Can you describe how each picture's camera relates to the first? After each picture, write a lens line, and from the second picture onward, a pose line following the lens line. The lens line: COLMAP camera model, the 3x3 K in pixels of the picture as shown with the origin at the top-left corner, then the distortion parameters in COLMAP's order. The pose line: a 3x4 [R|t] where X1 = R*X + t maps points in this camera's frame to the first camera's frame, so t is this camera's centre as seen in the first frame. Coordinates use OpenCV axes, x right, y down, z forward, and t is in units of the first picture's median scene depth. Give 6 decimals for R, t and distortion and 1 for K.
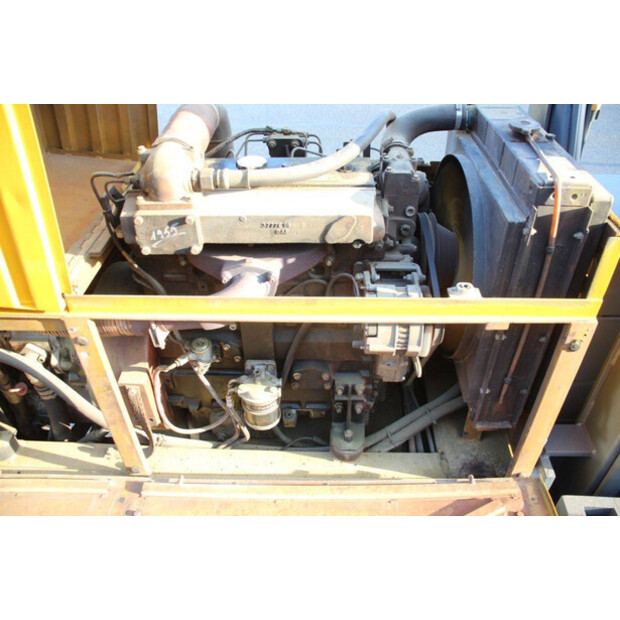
lens RADIAL K [[495.2, 0, 308.7], [0, 495.2, 313.5], [0, 0, 1]] dist [-0.149430, 0.100130]
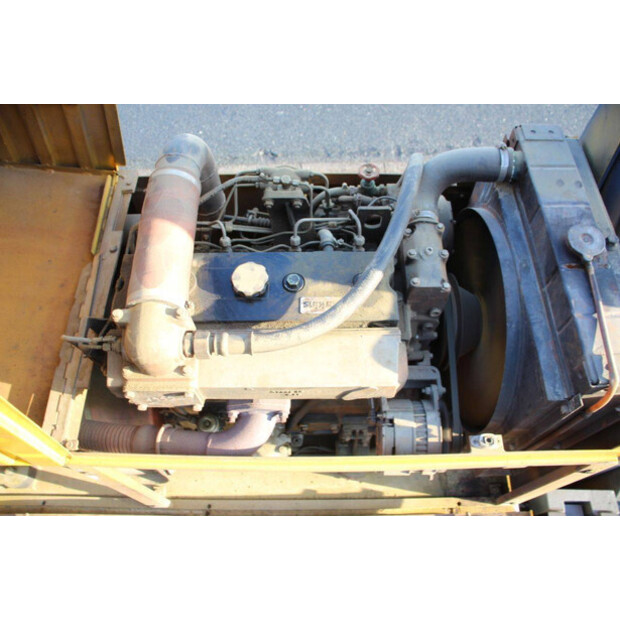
lens RADIAL K [[495.2, 0, 309.1], [0, 495.2, 309.2], [0, 0, 1]] dist [-0.149430, 0.100130]
pose [[0.999321, -0.029867, 0.021592, -0.035689], [0.019352, 0.923848, 0.382271, -0.565600], [-0.031365, -0.381593, 0.923798, 0.207044]]
